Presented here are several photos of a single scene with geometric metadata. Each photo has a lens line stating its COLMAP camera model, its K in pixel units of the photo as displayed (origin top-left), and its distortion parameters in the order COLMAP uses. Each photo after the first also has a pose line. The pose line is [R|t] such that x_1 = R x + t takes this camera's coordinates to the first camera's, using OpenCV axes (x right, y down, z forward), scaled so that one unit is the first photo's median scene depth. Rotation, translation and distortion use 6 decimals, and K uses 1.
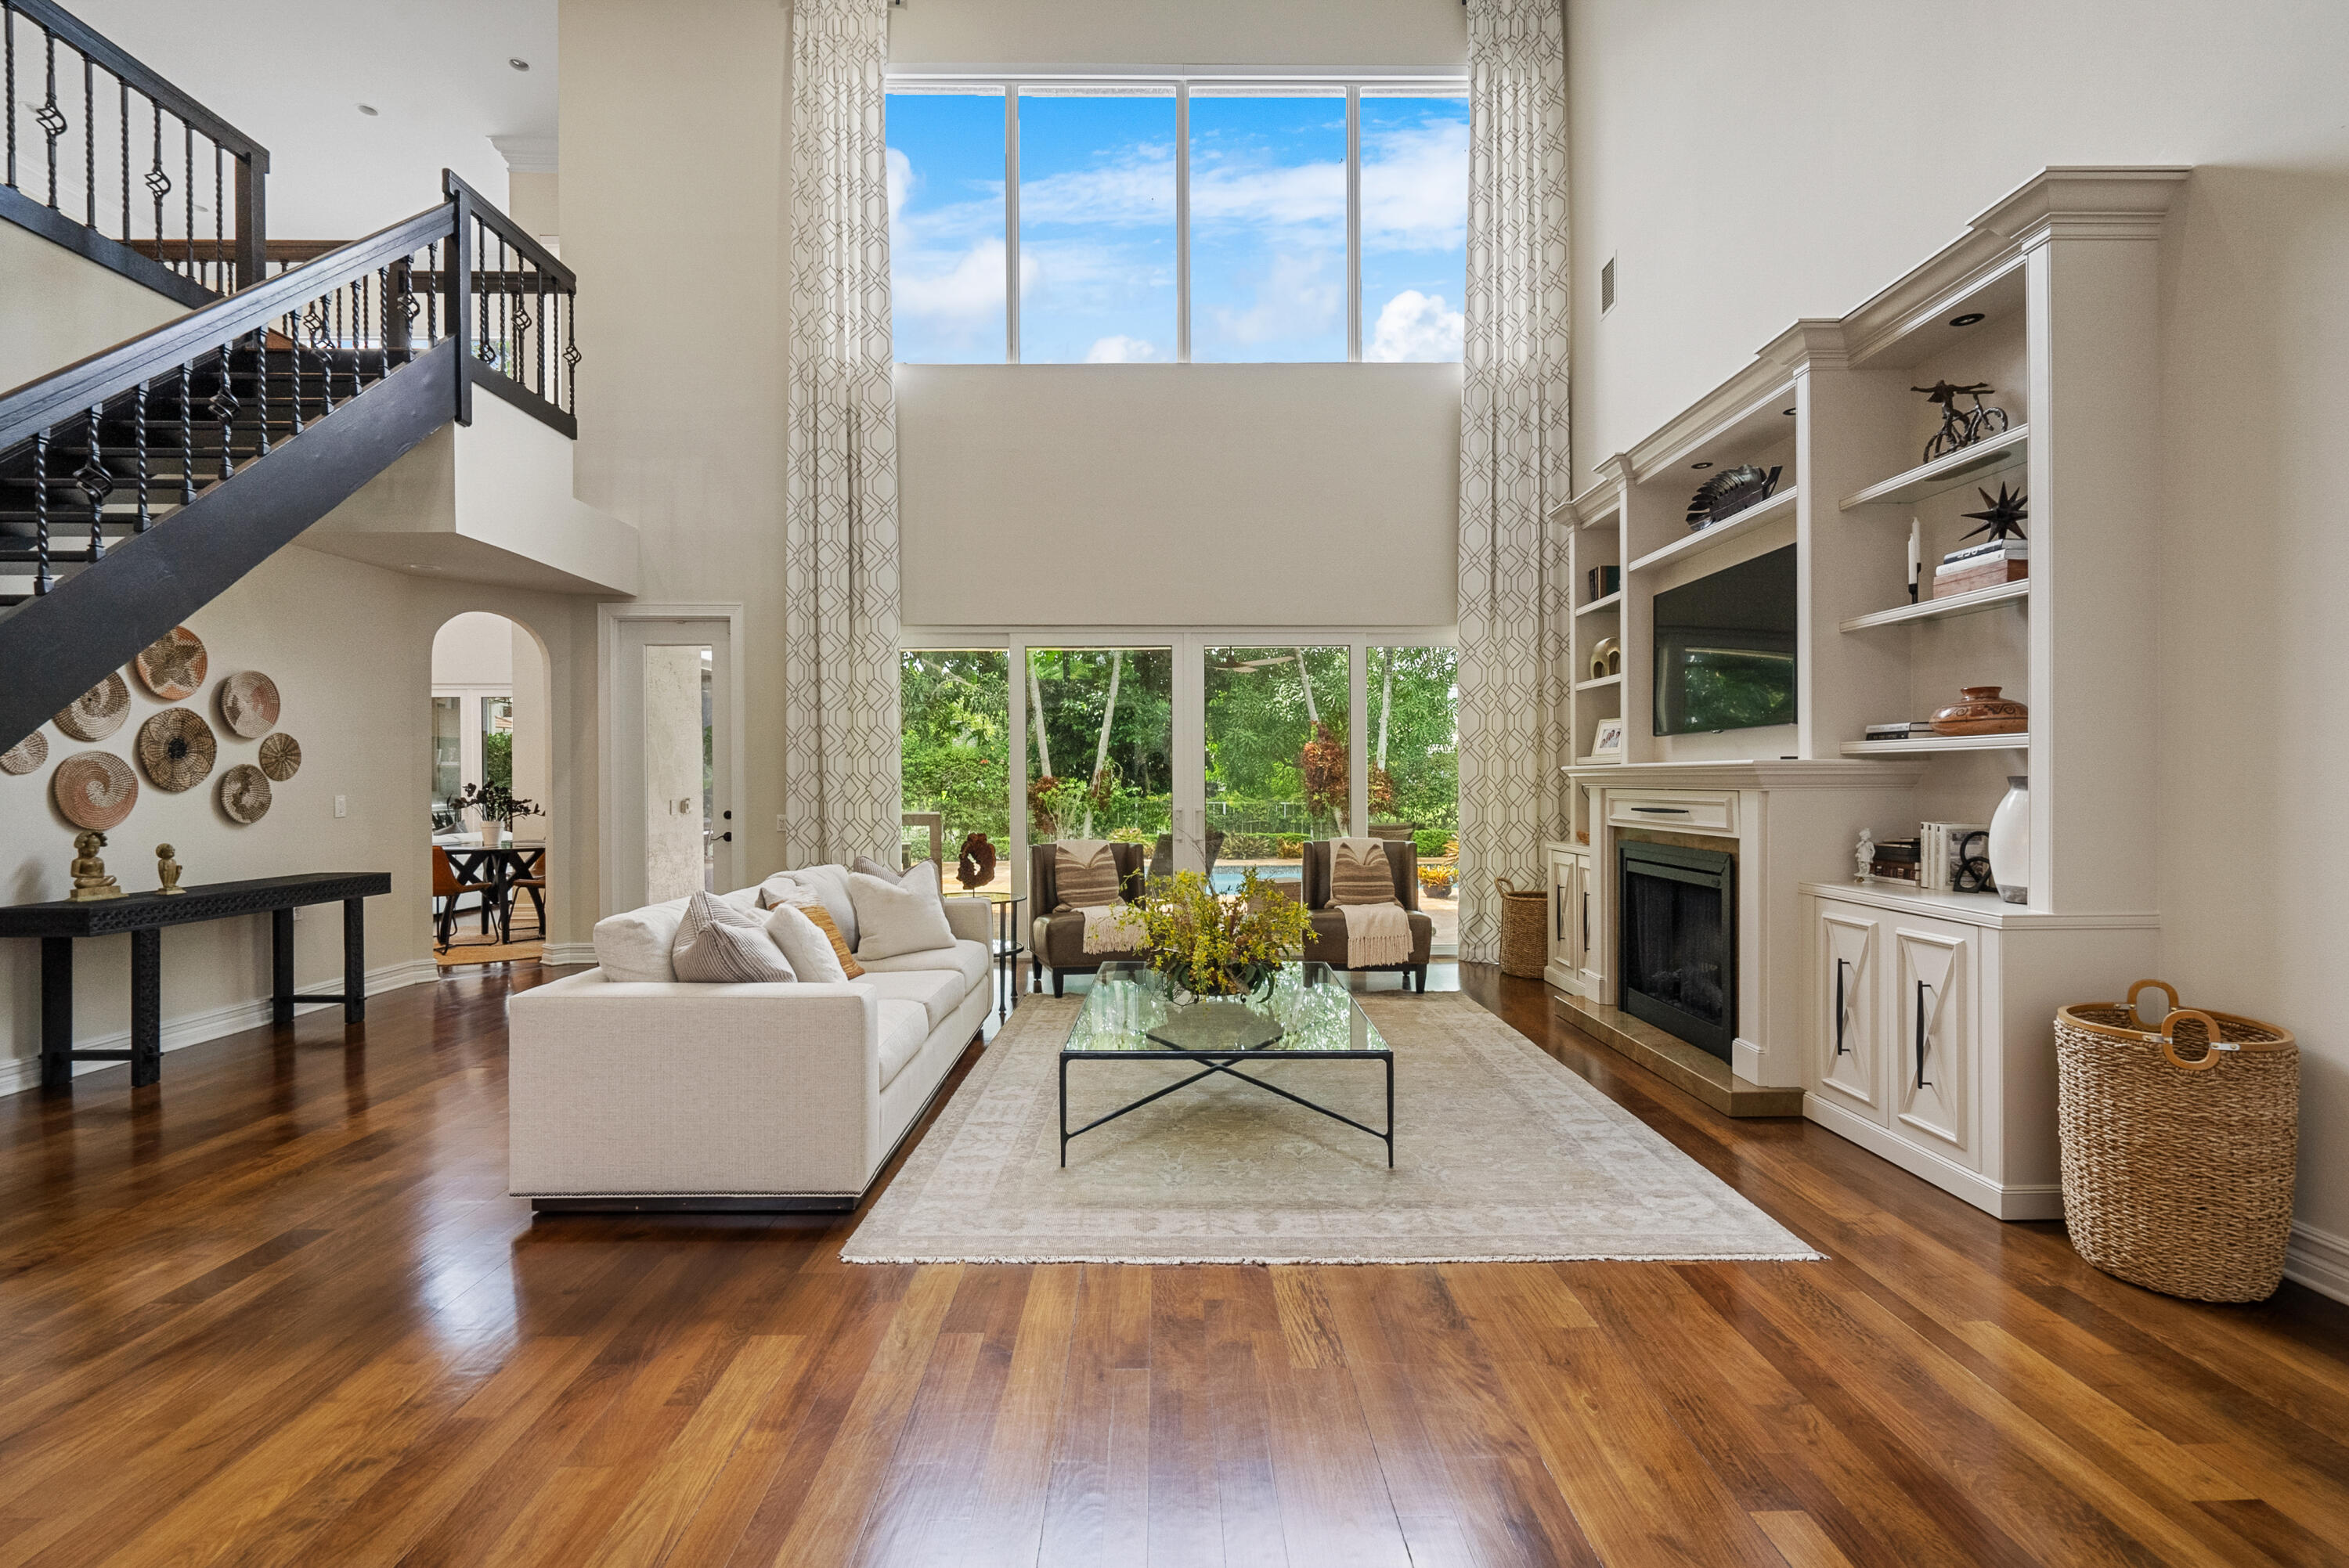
lens RADIAL K [[1068.5, 0, 1173.7], [0, 1068.5, 779.8], [0, 0, 1]] dist [-0.003174, -0.000081]
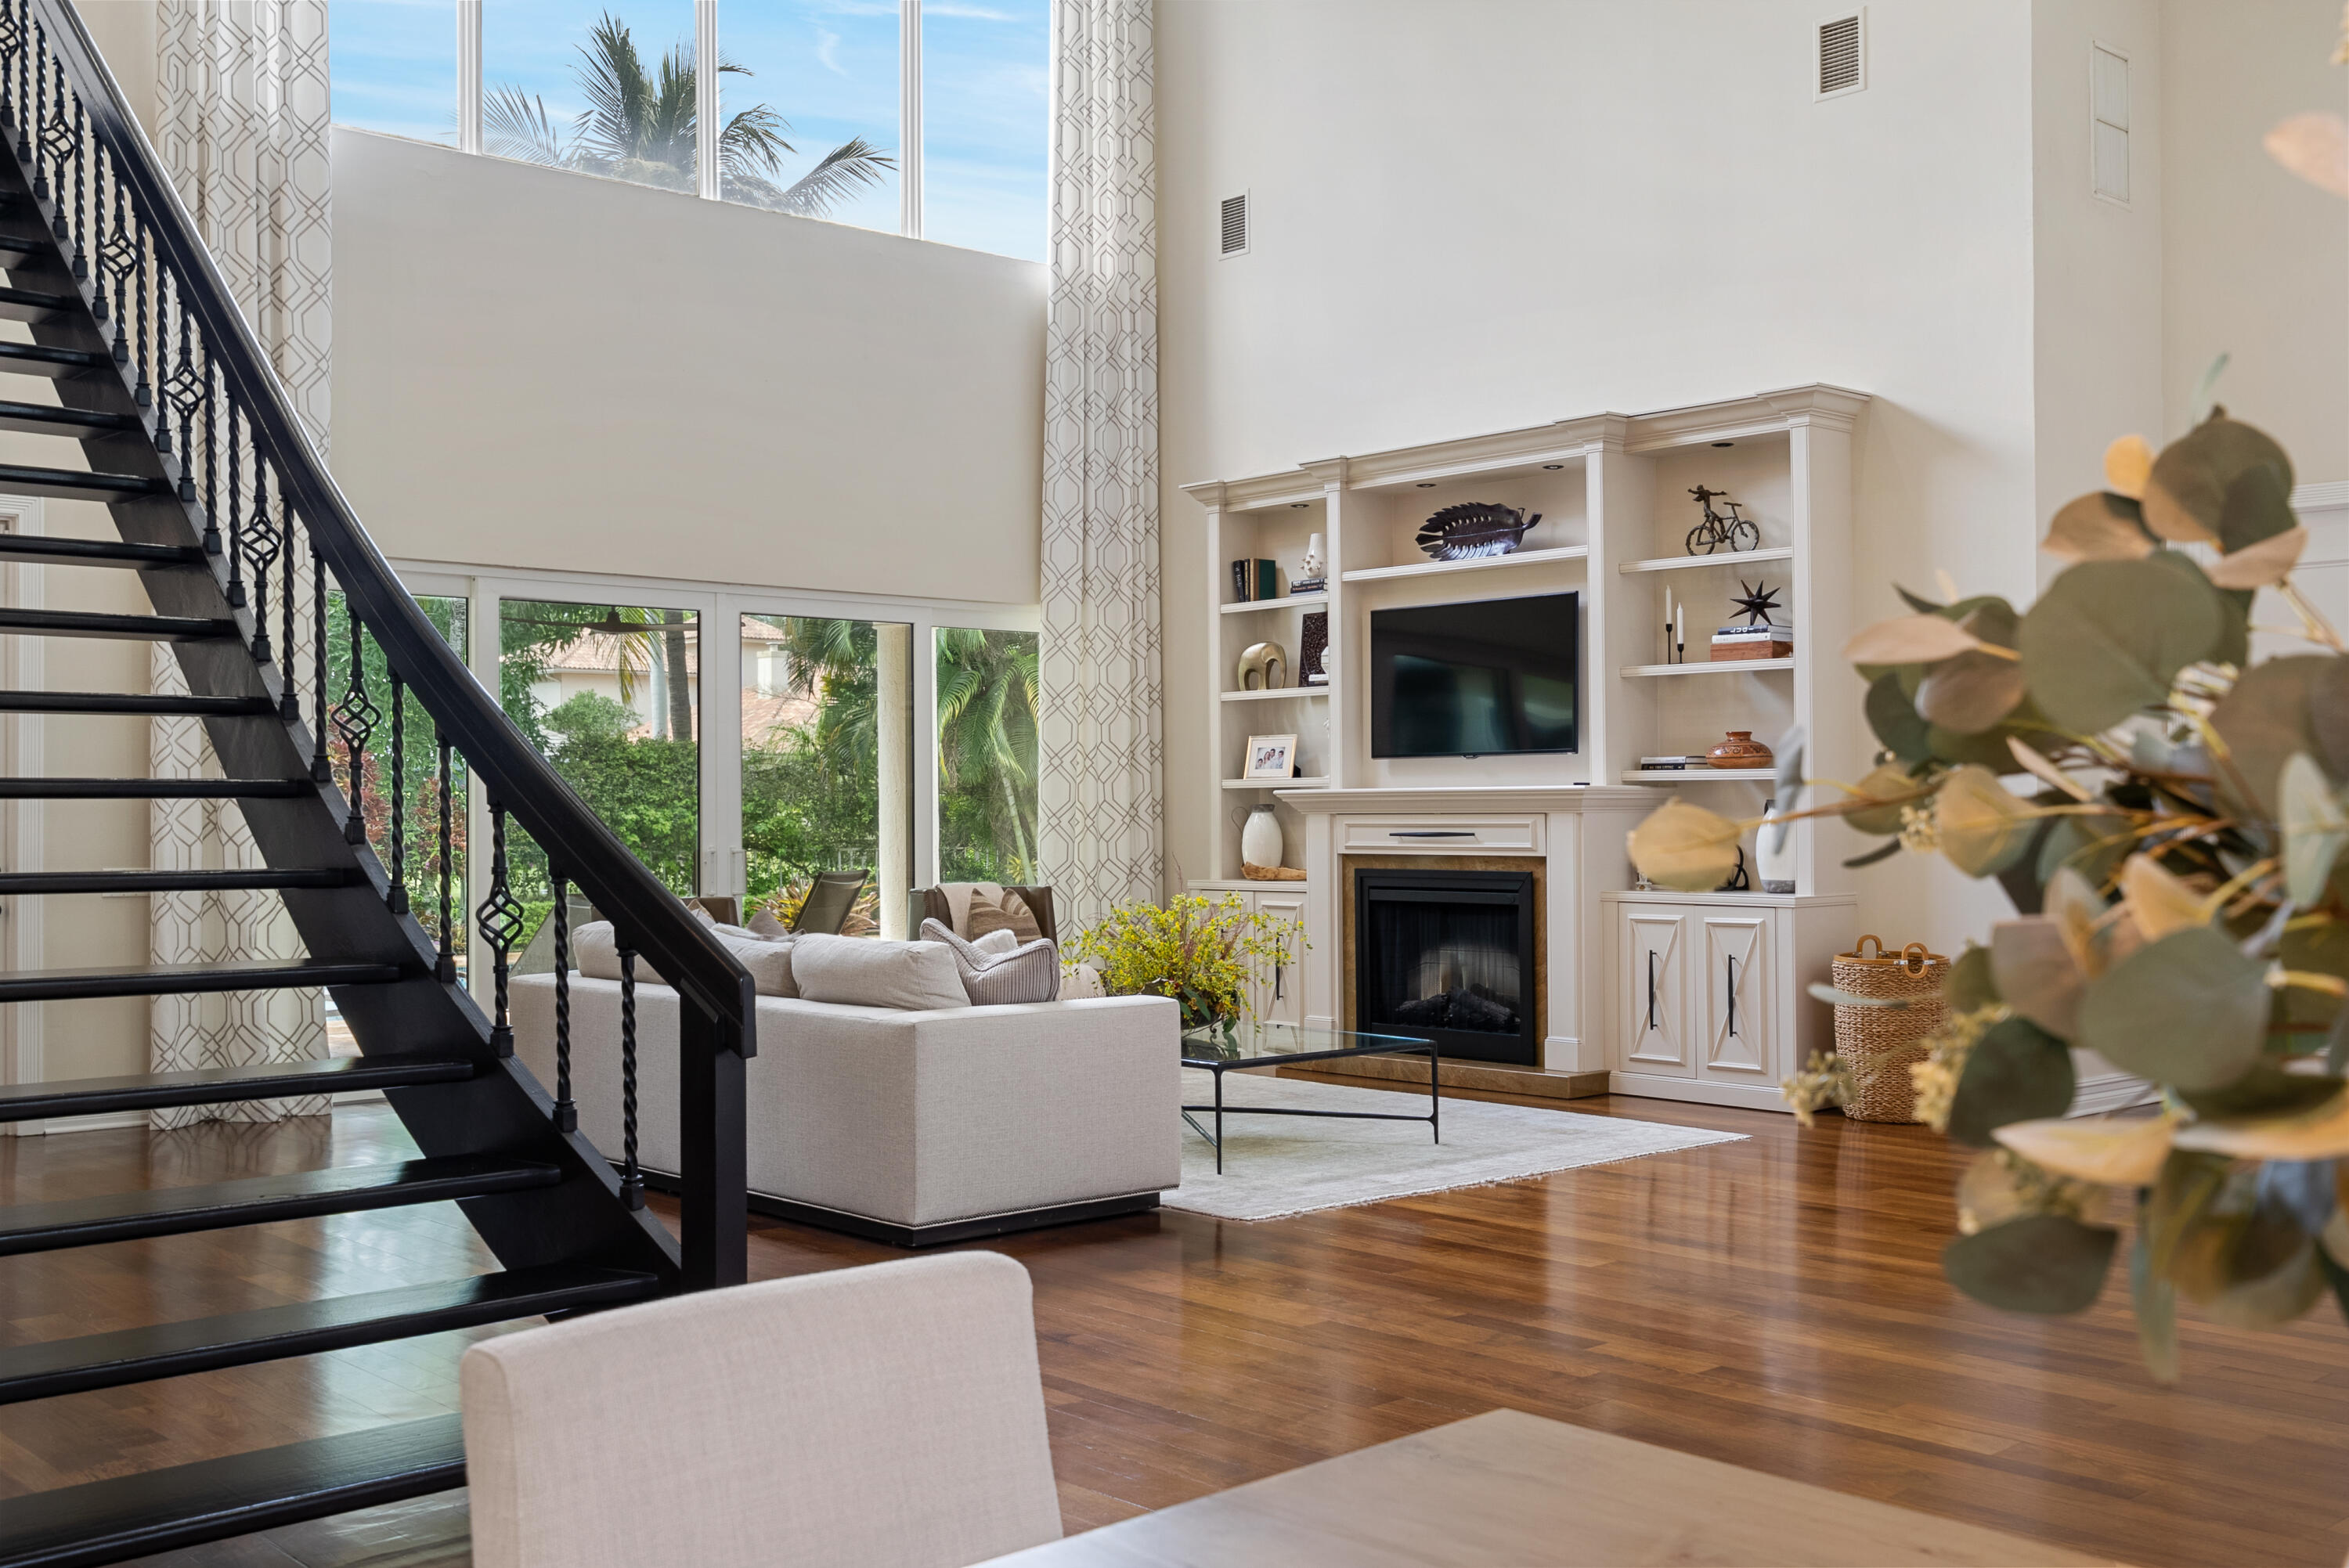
lens RADIAL K [[2342.5, 0, 1168.2], [0, 2342.5, 749.2], [0, 0, 1]] dist [0.006137, -0.027513]
pose [[0.748187, 0.018776, 0.663222, -1.173774], [0.001690, 0.999542, -0.030203, 0.014225], [-0.663486, 0.023719, 0.747813, -0.477299]]
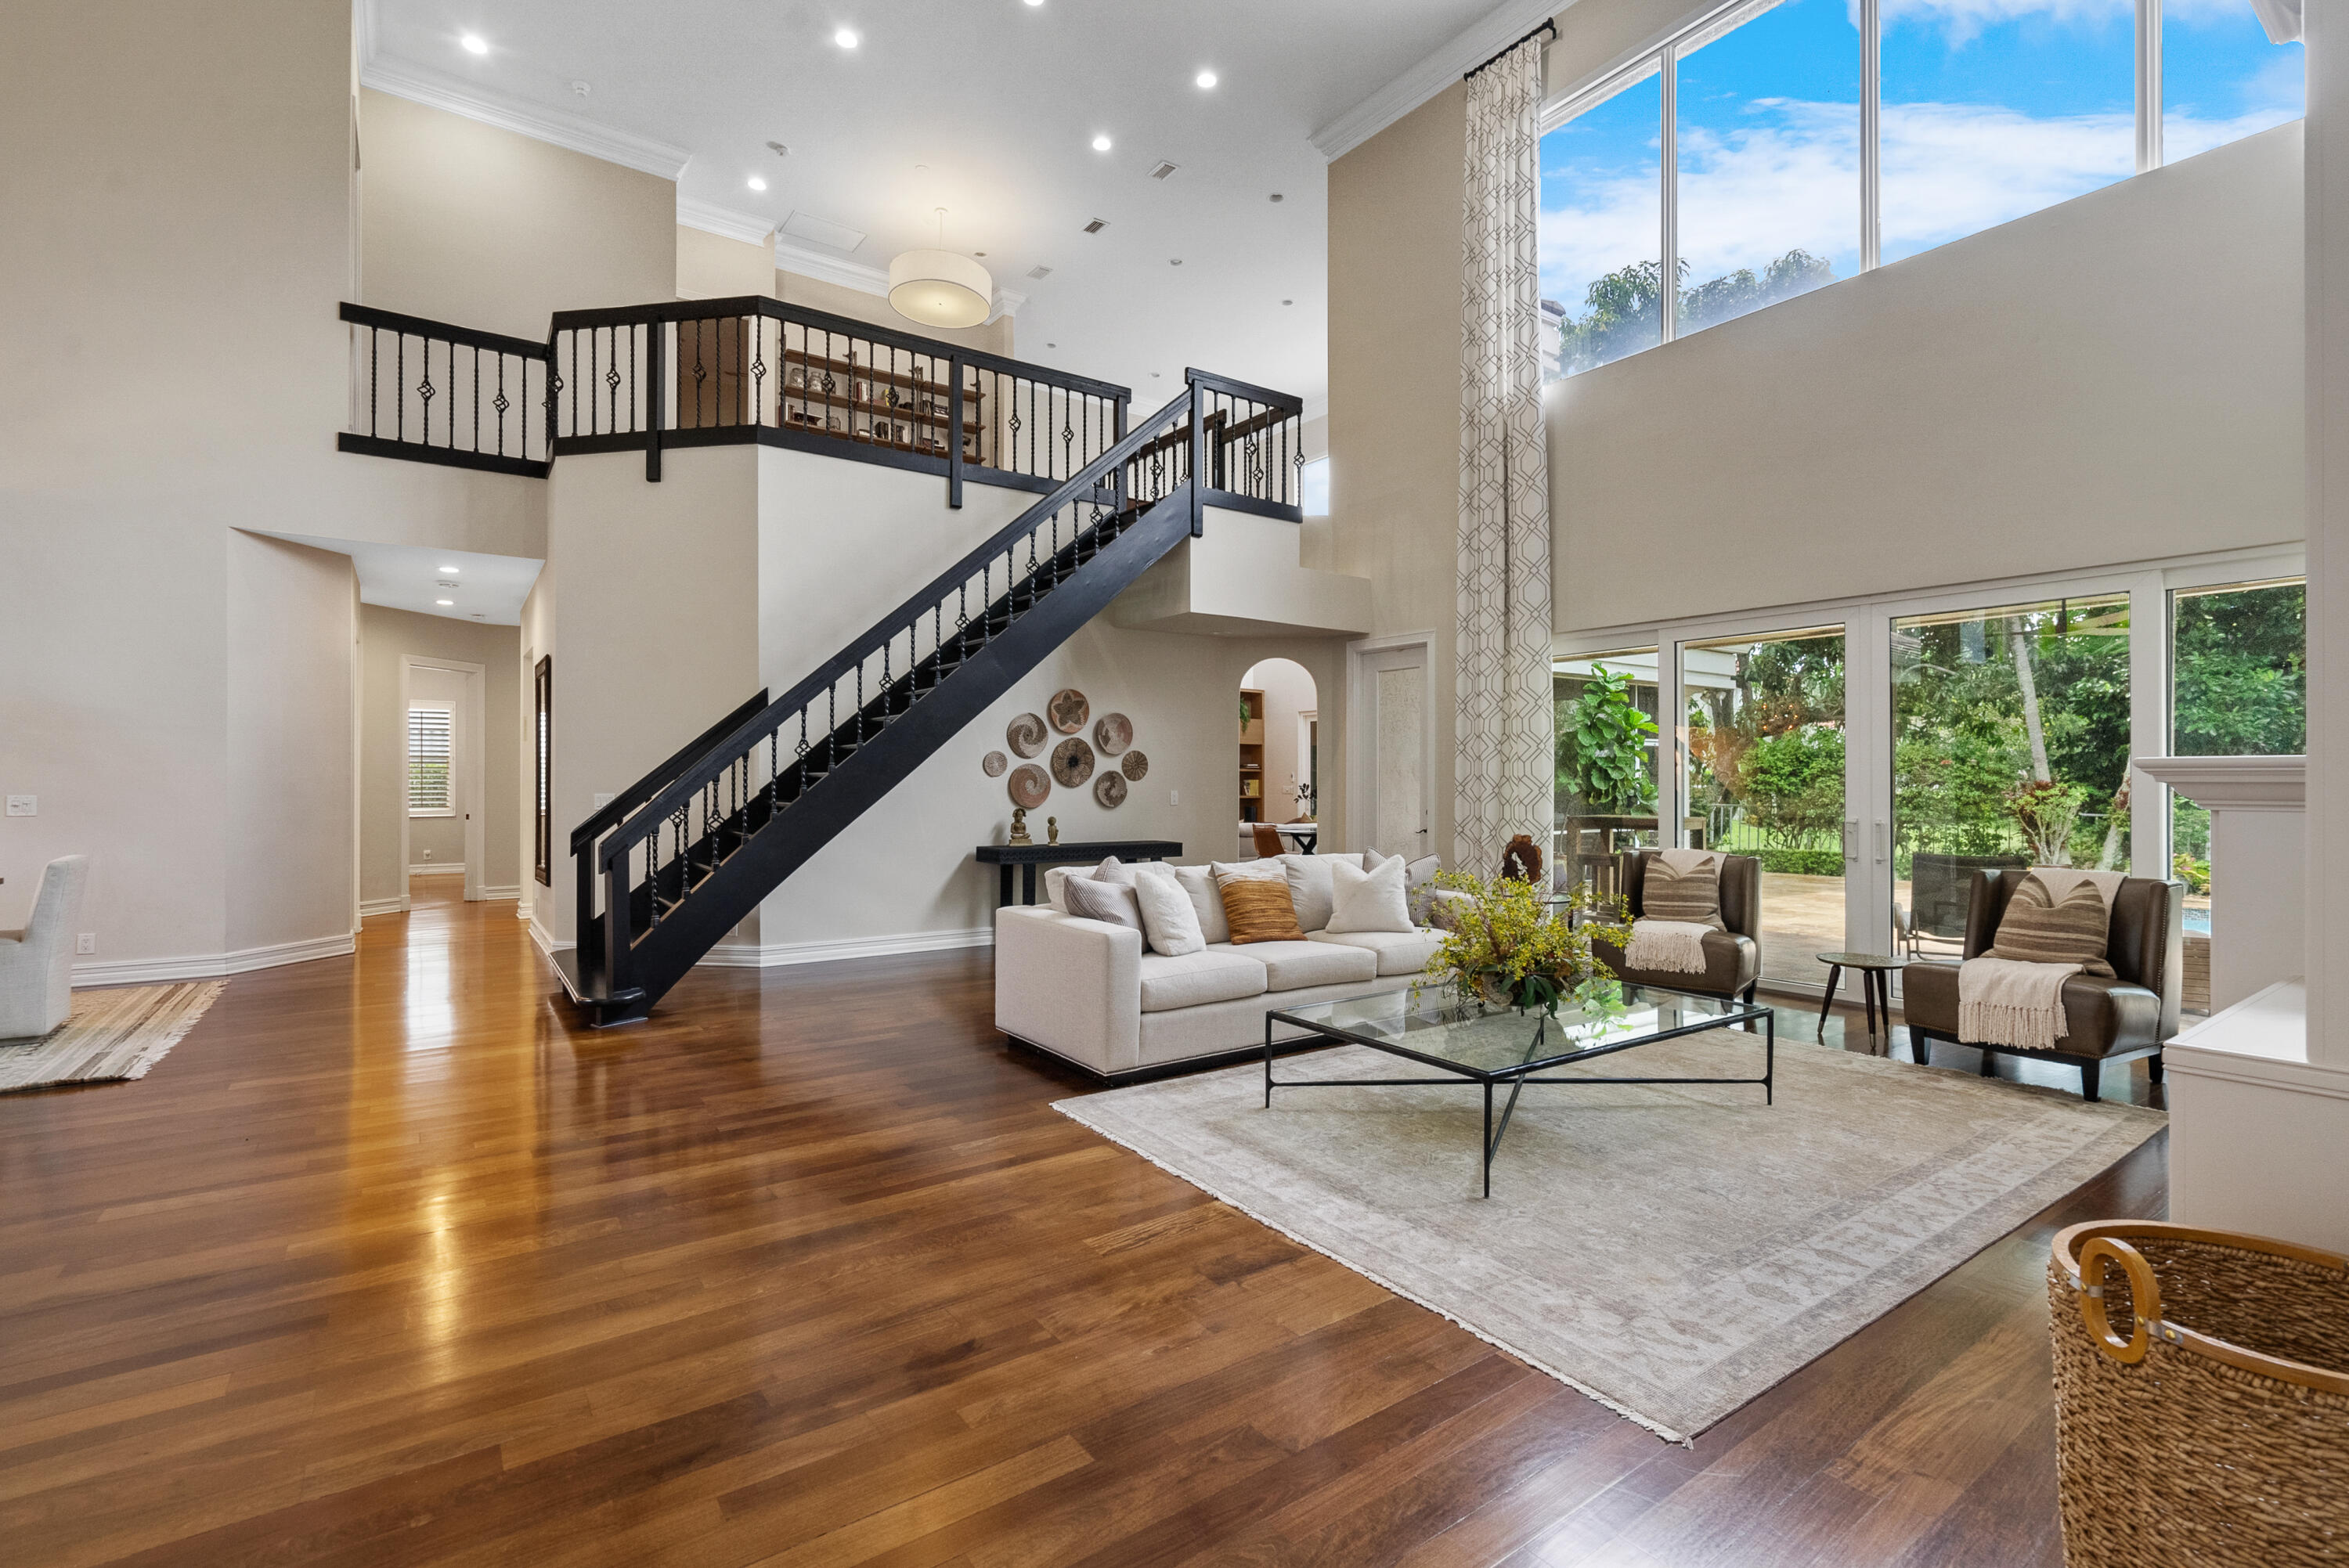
lens RADIAL K [[1057.7, 0, 1169.9], [0, 1057.7, 773.5], [0, 0, 1]] dist [-0.002110, 0.000166]
pose [[0.570870, -0.000188, -0.821041, 0.567316], [-0.005238, 0.999979, -0.003871, -0.004667], [0.821024, 0.006511, 0.570857, 0.164652]]
